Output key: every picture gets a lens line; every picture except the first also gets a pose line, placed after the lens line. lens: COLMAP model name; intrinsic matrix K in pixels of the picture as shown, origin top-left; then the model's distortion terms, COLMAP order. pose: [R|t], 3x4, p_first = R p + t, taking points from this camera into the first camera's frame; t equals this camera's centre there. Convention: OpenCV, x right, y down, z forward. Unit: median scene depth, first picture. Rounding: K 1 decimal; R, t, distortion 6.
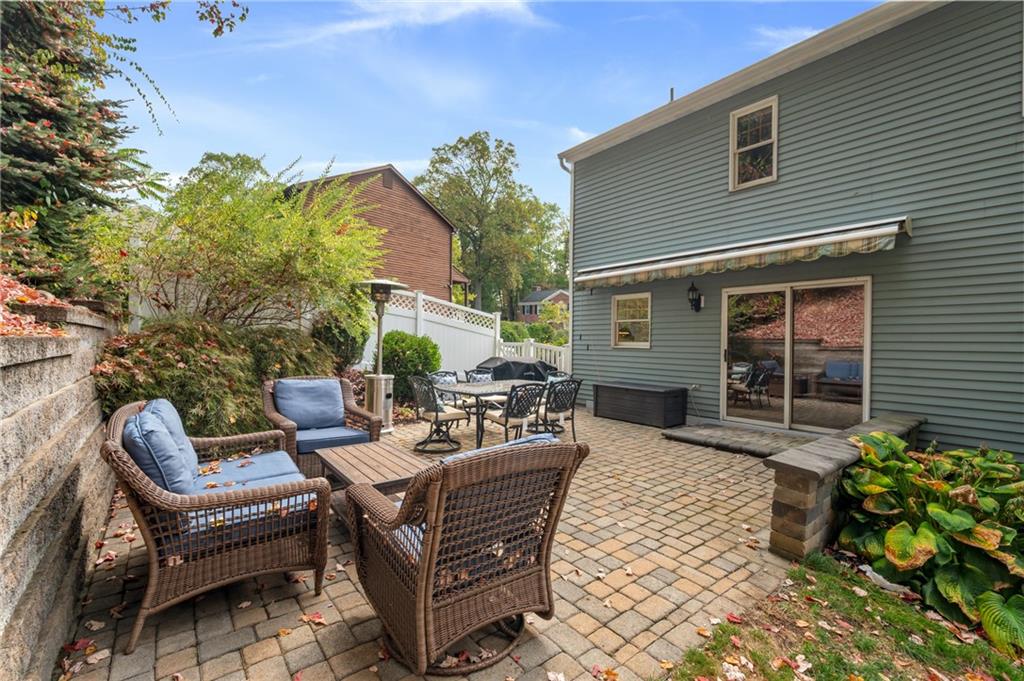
lens RADIAL K [[430.7, 0, 511.3], [0, 430.7, 342.9], [0, 0, 1]] dist [0.000585, -0.001000]
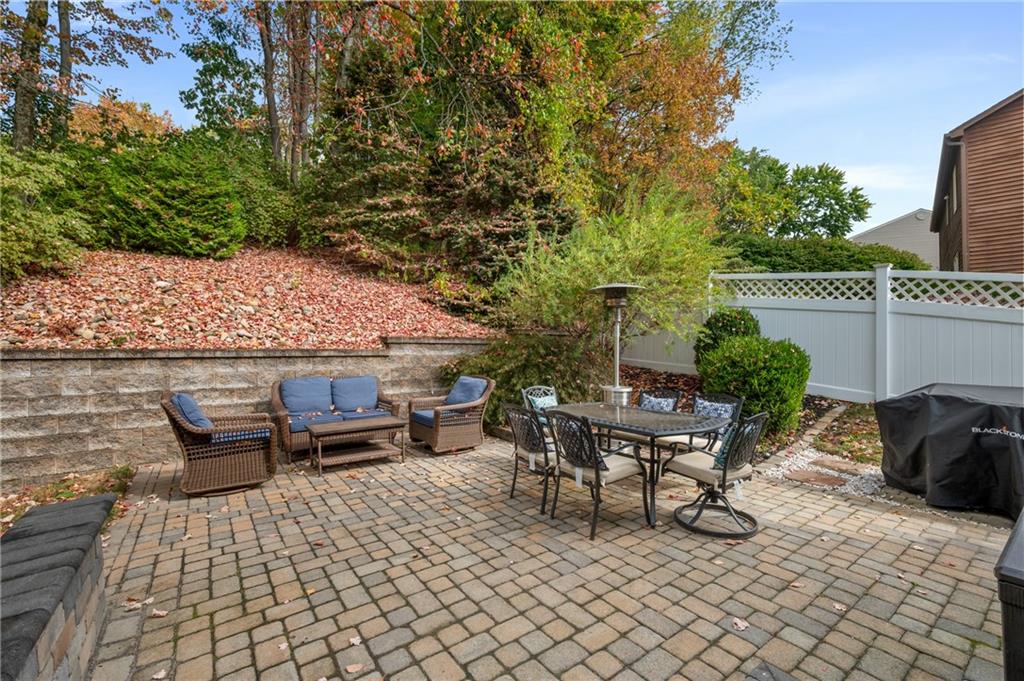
lens RADIAL K [[430.7, 0, 514.2], [0, 430.7, 346.3], [0, 0, 1]] dist [0.000585, -0.001000]
pose [[-0.048398, -0.018493, -0.998657, 1.017984], [0.000665, 0.999828, -0.018547, 0.008139], [0.998828, -0.001562, -0.048377, 1.338328]]
